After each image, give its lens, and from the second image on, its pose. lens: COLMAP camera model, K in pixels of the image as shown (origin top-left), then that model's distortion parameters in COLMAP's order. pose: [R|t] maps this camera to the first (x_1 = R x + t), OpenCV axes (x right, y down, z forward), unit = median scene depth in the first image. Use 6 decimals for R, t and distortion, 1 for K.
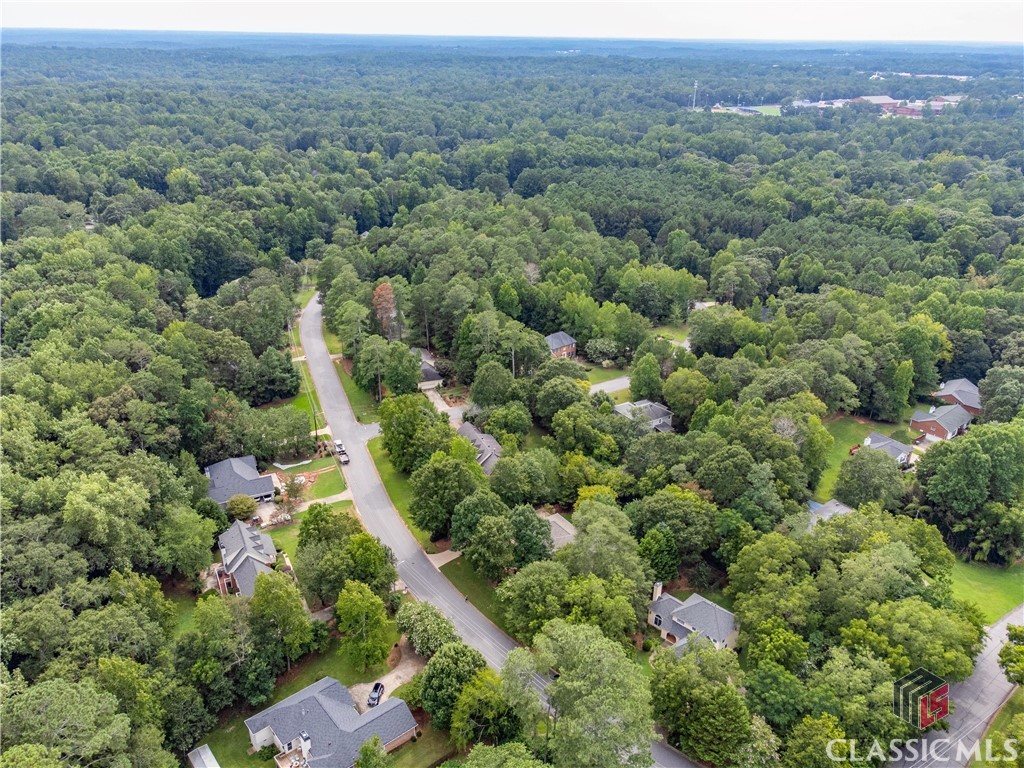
lens RADIAL K [[704.8, 0, 512.0], [0, 704.8, 384.0], [0, 0, 1]] dist [-0.005228, -0.001857]
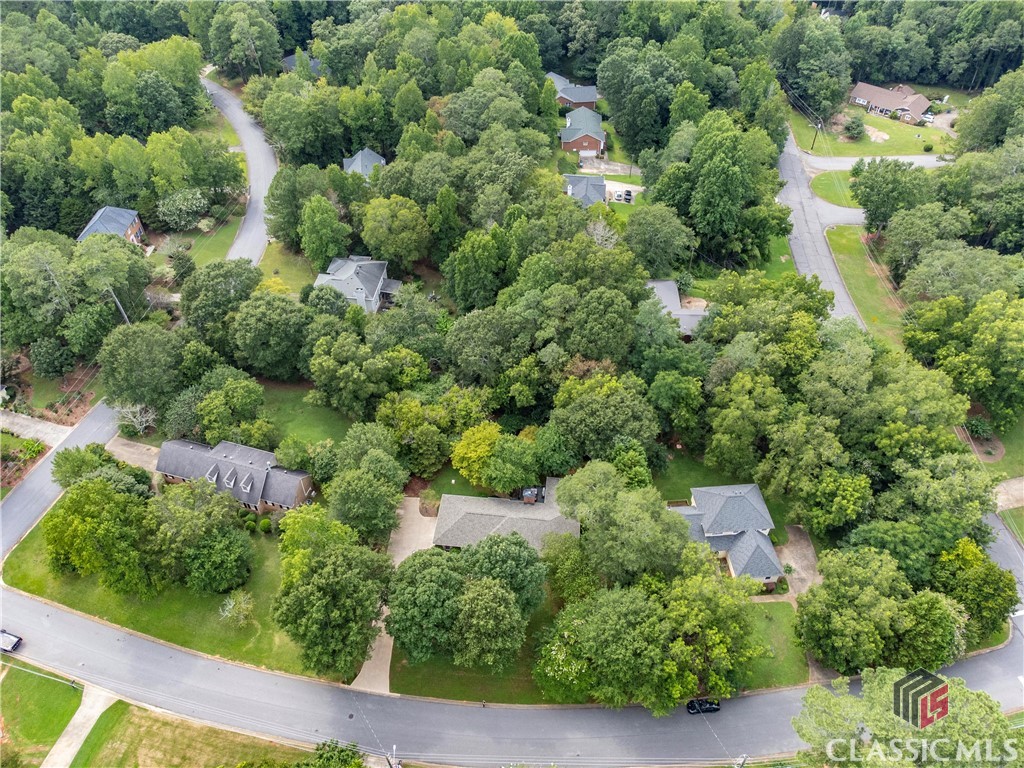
lens RADIAL K [[704.8, 0, 512.0], [0, 704.8, 384.0], [0, 0, 1]] dist [-0.005228, -0.001857]
pose [[0.637429, -0.561447, 0.527695, -0.139018], [0.323806, 0.816648, 0.477740, -0.150438], [-0.699166, -0.133655, 0.702355, 0.330342]]
